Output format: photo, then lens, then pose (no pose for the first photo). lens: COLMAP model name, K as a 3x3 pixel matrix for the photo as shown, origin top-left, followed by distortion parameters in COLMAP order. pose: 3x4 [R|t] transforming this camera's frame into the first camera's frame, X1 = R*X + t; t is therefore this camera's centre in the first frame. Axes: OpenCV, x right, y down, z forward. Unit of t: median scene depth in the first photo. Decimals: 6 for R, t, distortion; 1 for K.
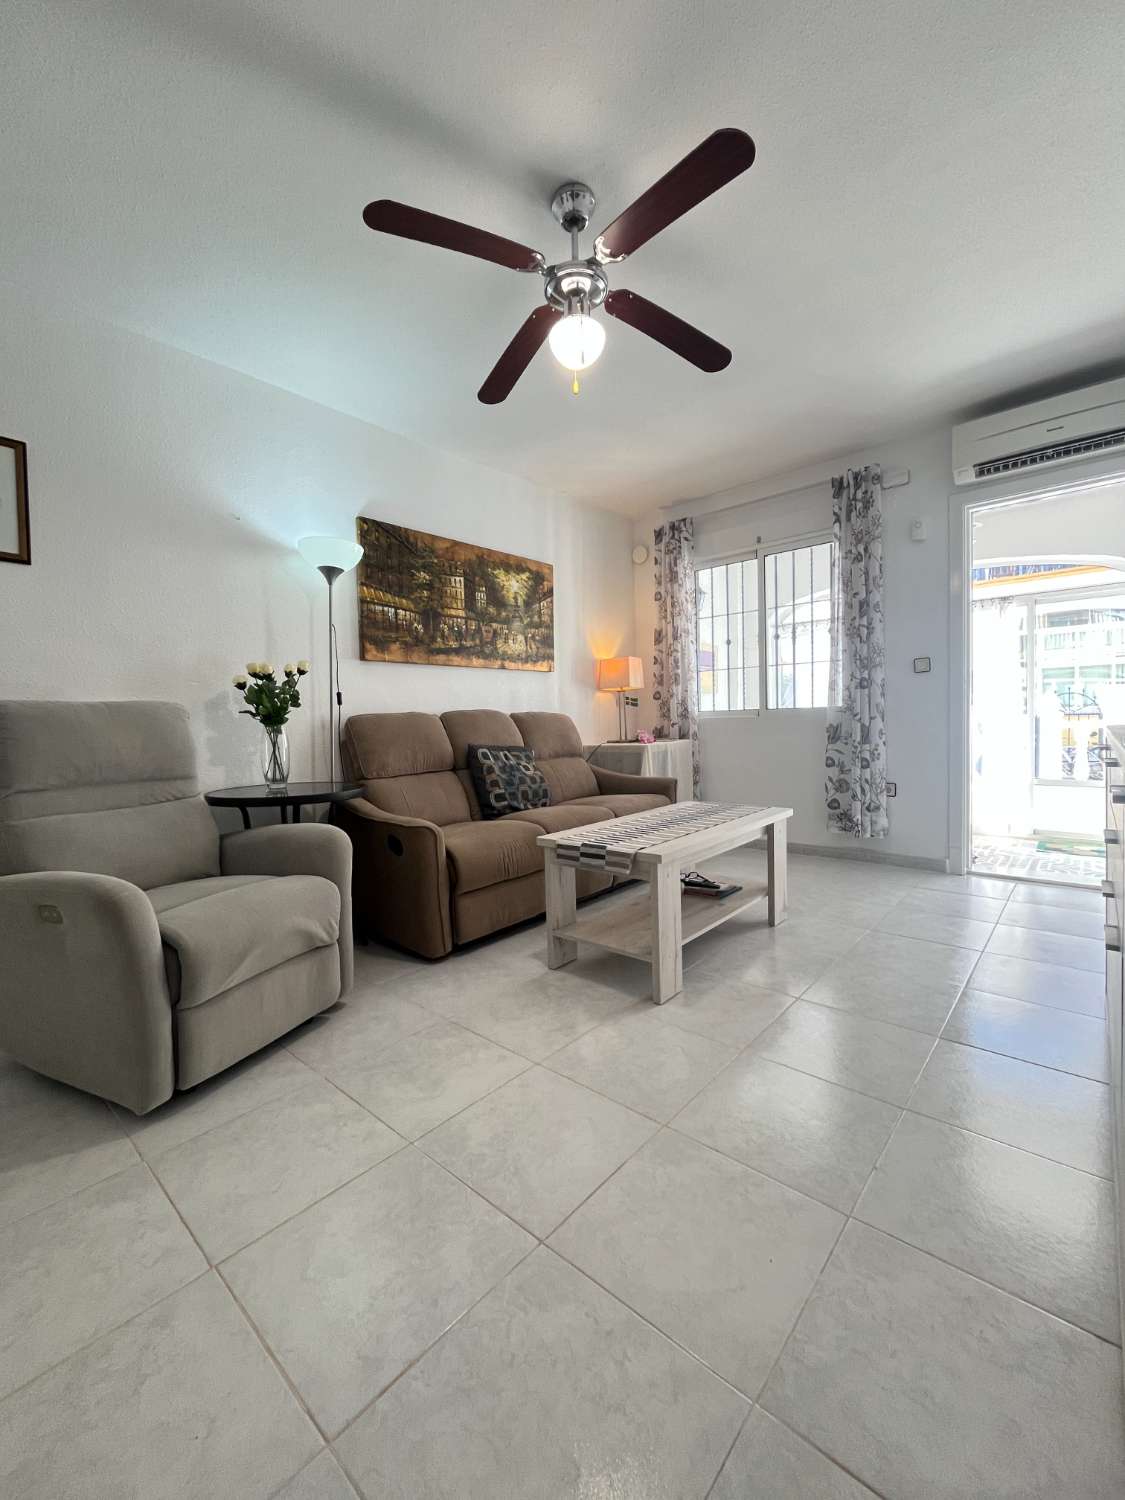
lens RADIAL K [[609.7, 0, 562.9], [0, 609.7, 749.5], [0, 0, 1]] dist [-0.001203, -0.000201]
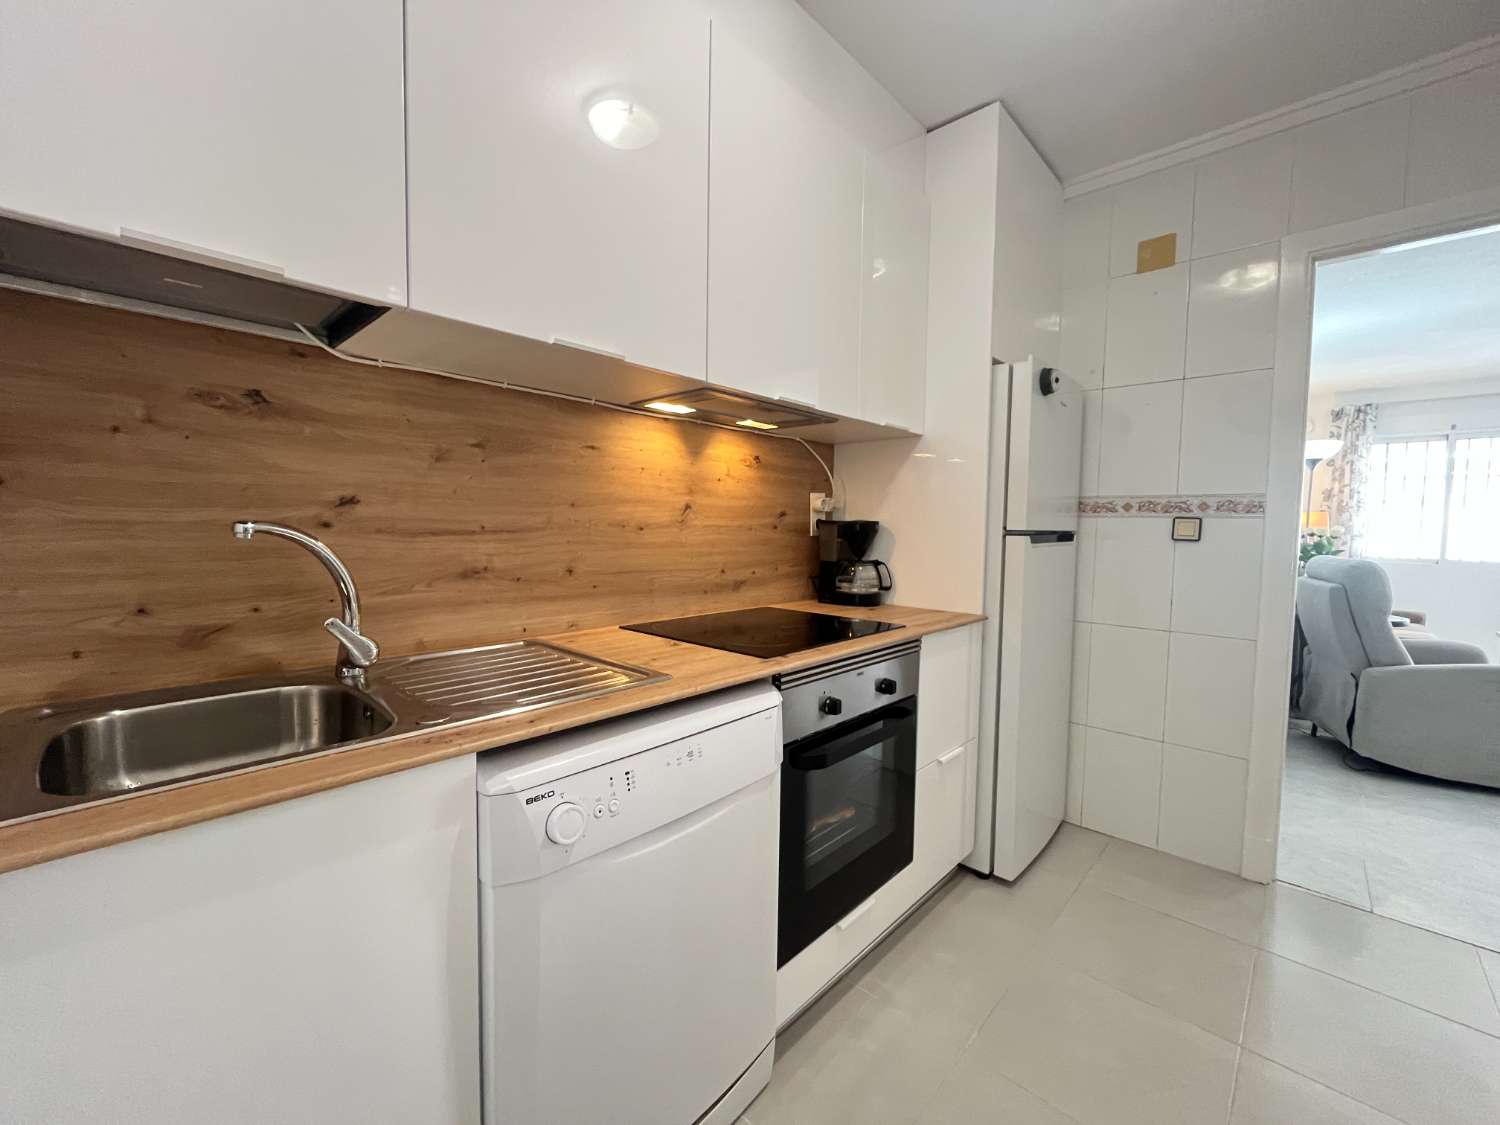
lens RADIAL K [[609.7, 0, 748.9], [0, 609.7, 564.5], [0, 0, 1]] dist [-0.001203, -0.000201]
pose [[0.998749, 0.047009, -0.017033, -1.414754], [-0.046745, 0.998786, 0.015532, -0.007518], [0.017742, -0.014716, 0.999734, -0.390528]]
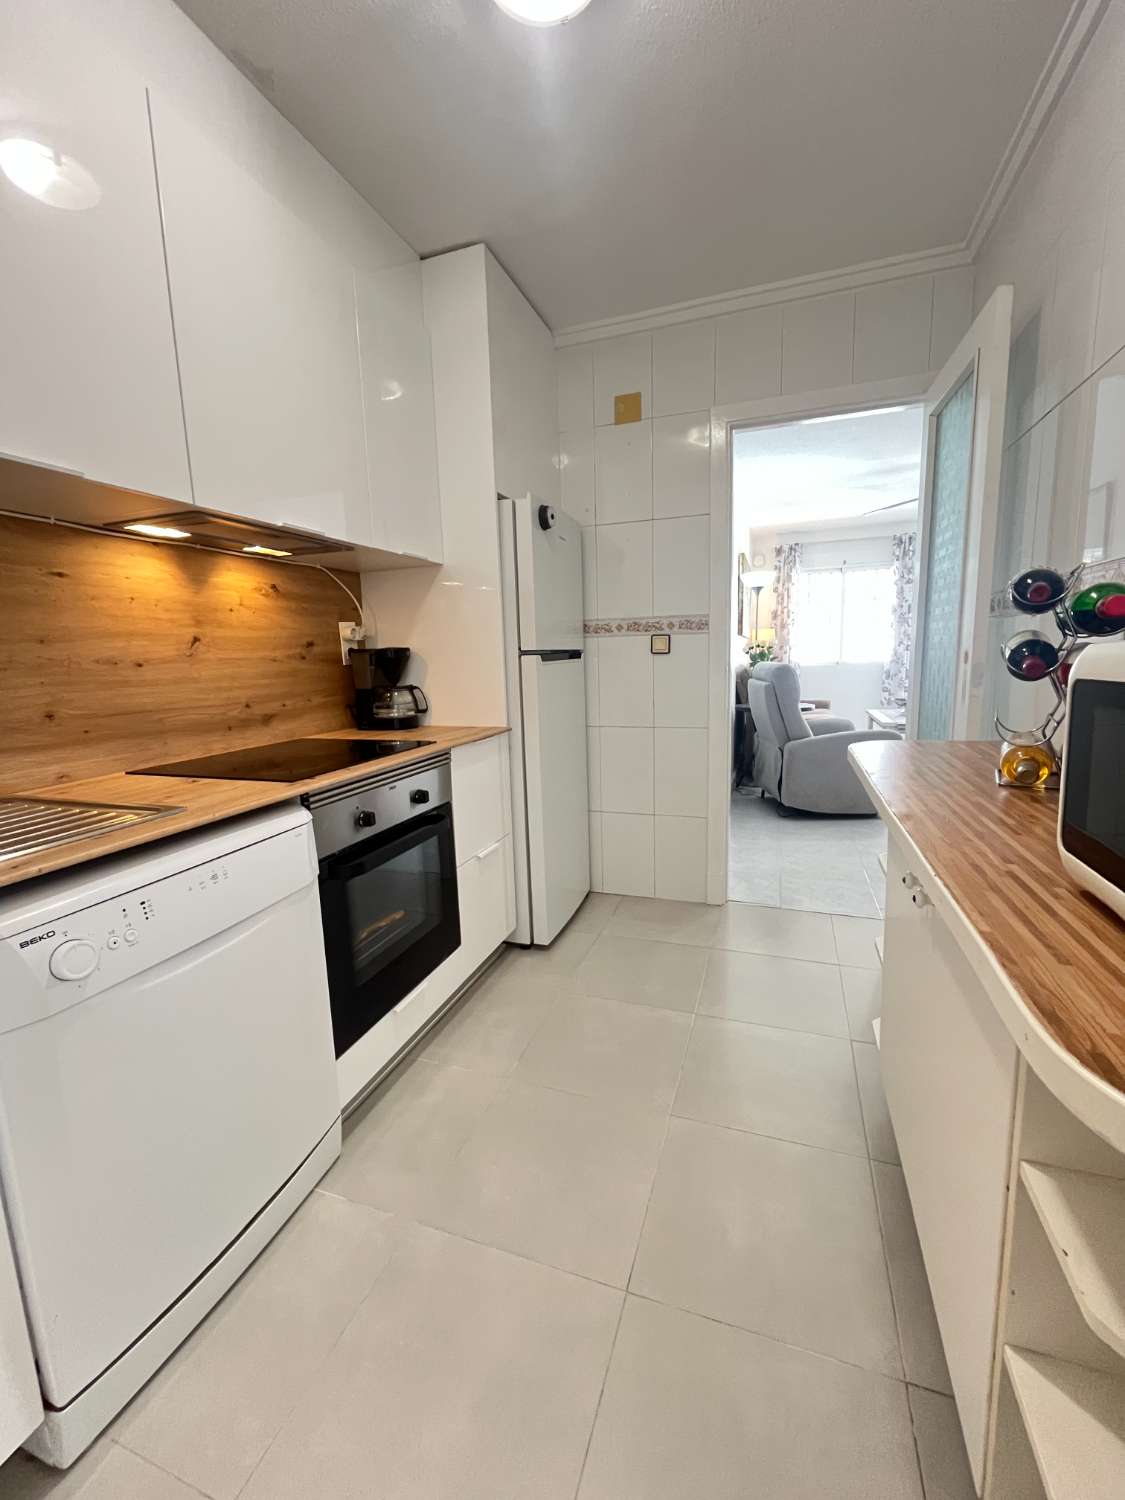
lens RADIAL K [[609.7, 0, 560.9], [0, 609.7, 750.2], [0, 0, 1]] dist [-0.001203, -0.000201]
pose [[0.927413, -0.056263, 0.369784, -1.391022], [0.020989, 0.994892, 0.098735, 0.000507], [-0.373450, -0.083807, 0.923857, -0.442145]]
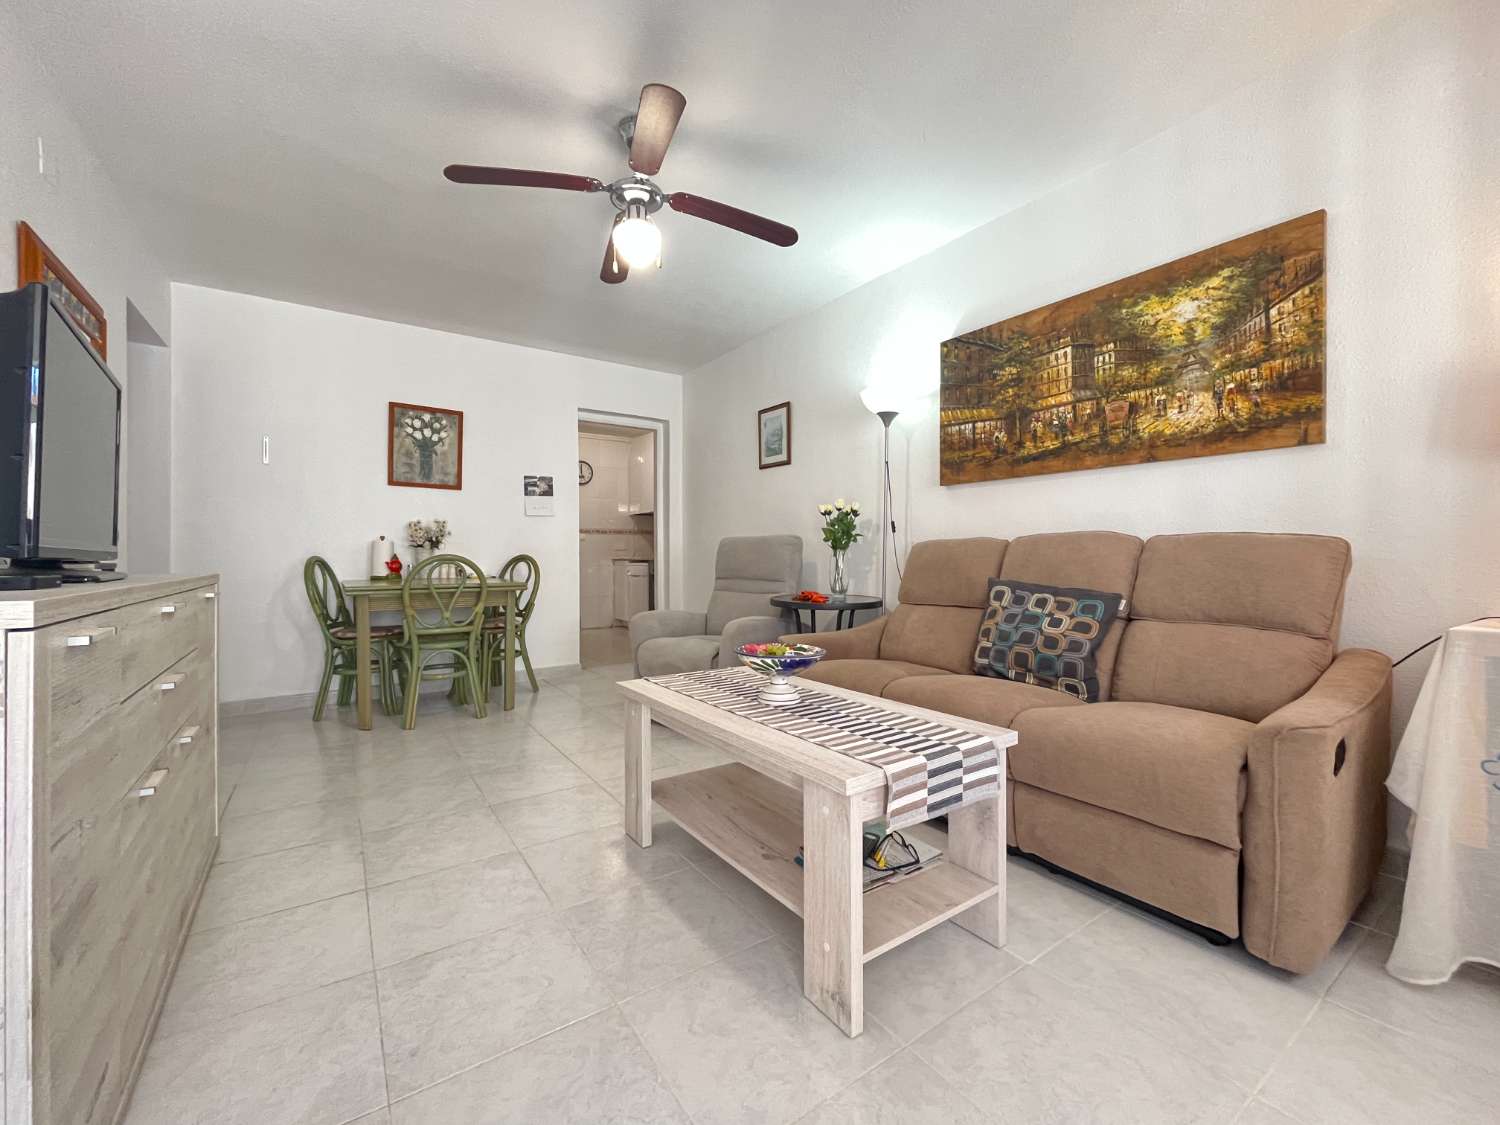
lens RADIAL K [[609.7, 0, 750.0], [0, 609.7, 558.6], [0, 0, 1]] dist [-0.001203, -0.000201]
pose [[-0.238821, 0.034809, -0.970439, 0.665191], [-0.037439, 0.998284, 0.045021, -0.056632], [0.970342, 0.047085, -0.237108, 0.871008]]
